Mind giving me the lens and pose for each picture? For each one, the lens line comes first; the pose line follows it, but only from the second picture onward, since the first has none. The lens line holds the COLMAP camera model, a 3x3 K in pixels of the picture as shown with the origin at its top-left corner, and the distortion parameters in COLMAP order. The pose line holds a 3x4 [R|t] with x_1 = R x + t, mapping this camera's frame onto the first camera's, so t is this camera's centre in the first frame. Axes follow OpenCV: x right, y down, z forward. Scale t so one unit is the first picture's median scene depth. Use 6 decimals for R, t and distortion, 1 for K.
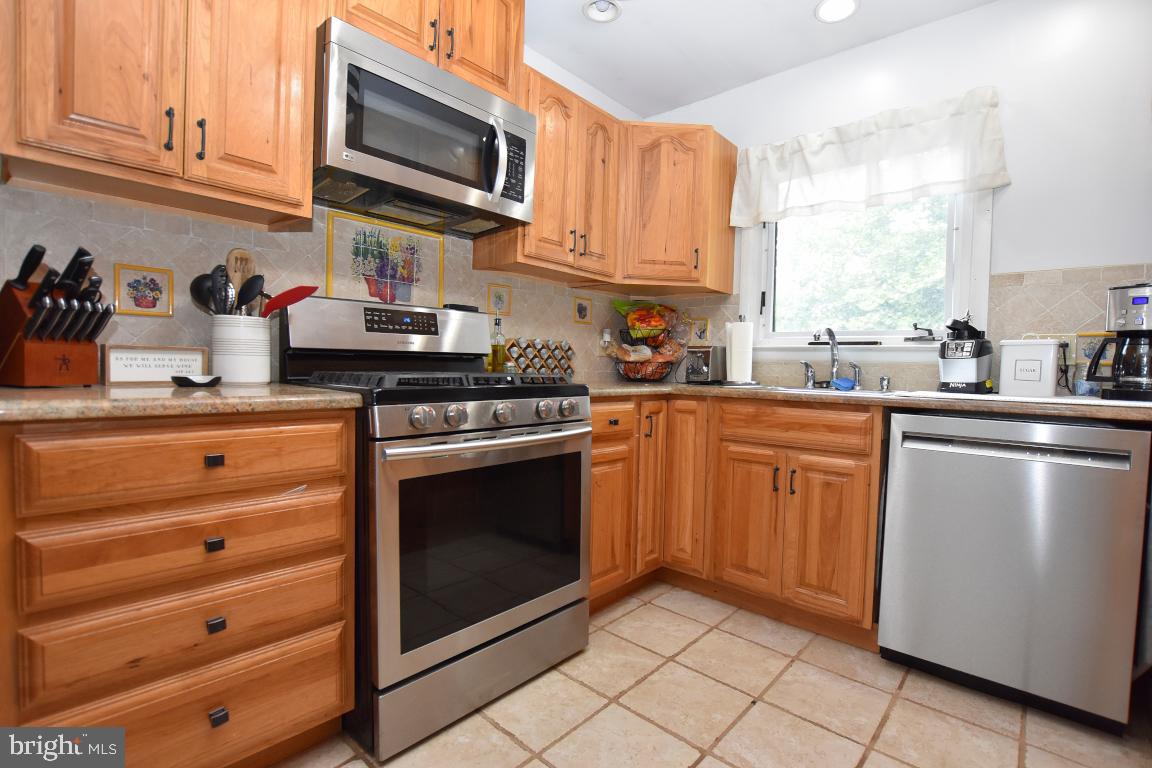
lens RADIAL K [[526.1, 0, 579.7], [0, 526.1, 383.2], [0, 0, 1]] dist [-0.020668, 0.000848]
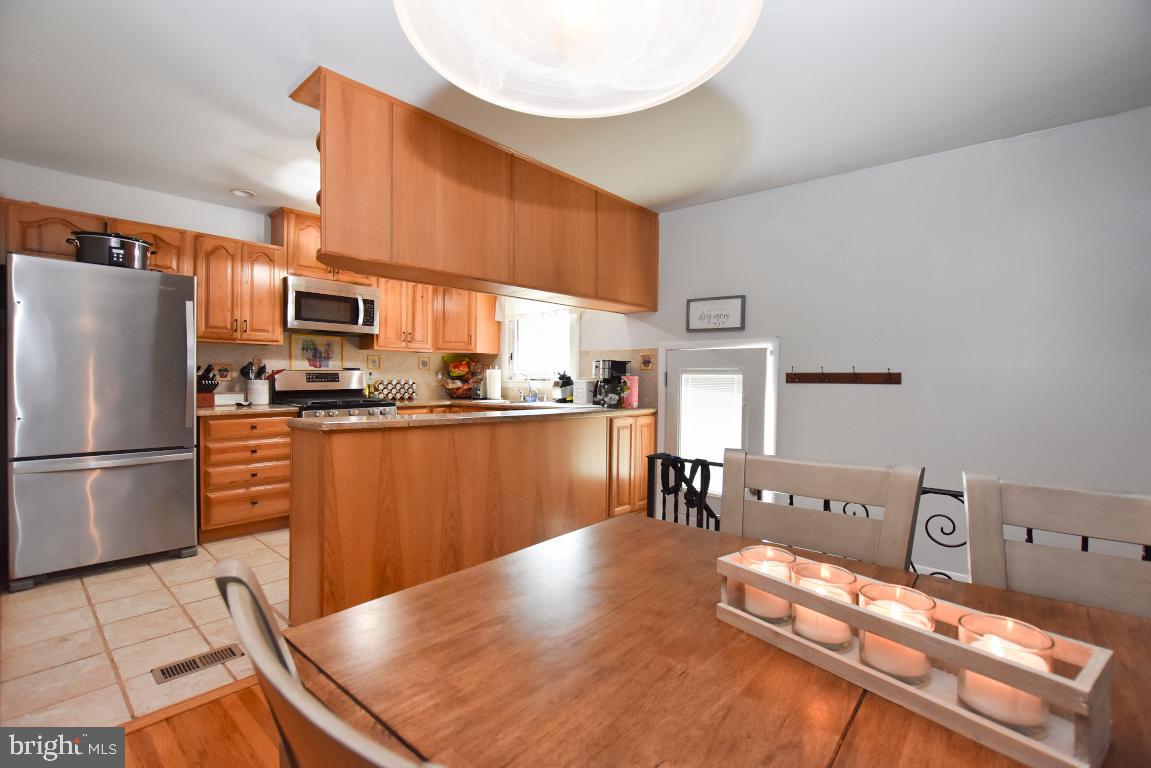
lens RADIAL K [[512.8, 0, 571.4], [0, 512.8, 384.0], [0, 0, 1]] dist [-0.019111, 0.001203]
pose [[0.999777, -0.017141, 0.012361, 0.760586], [0.017344, 0.999713, -0.016544, -0.026791], [-0.012074, 0.016755, 0.999787, -1.334674]]
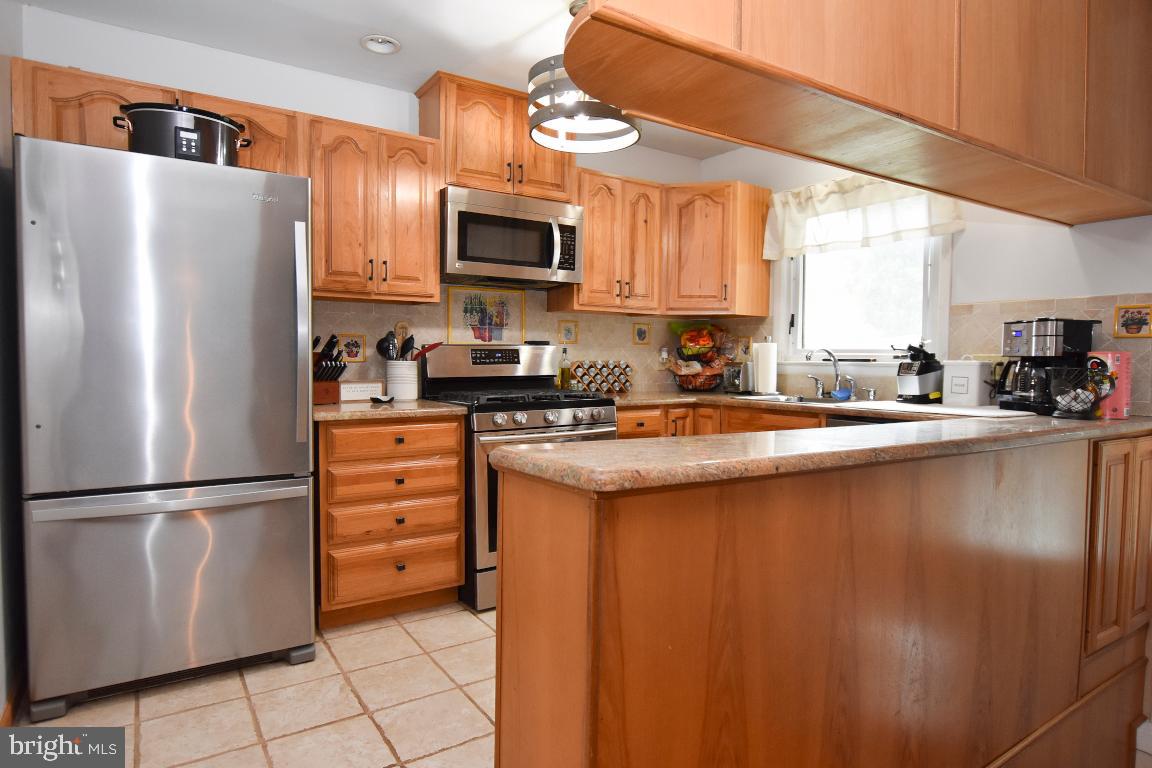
lens RADIAL K [[662.4, 0, 583.3], [0, 662.4, 382.4], [0, 0, 1]] dist [-0.005568, 0.000035]
pose [[0.969526, -0.010424, -0.244768, 0.353976], [0.011088, 0.999938, 0.001334, -0.041585], [0.244739, -0.004007, 0.969581, -0.743045]]
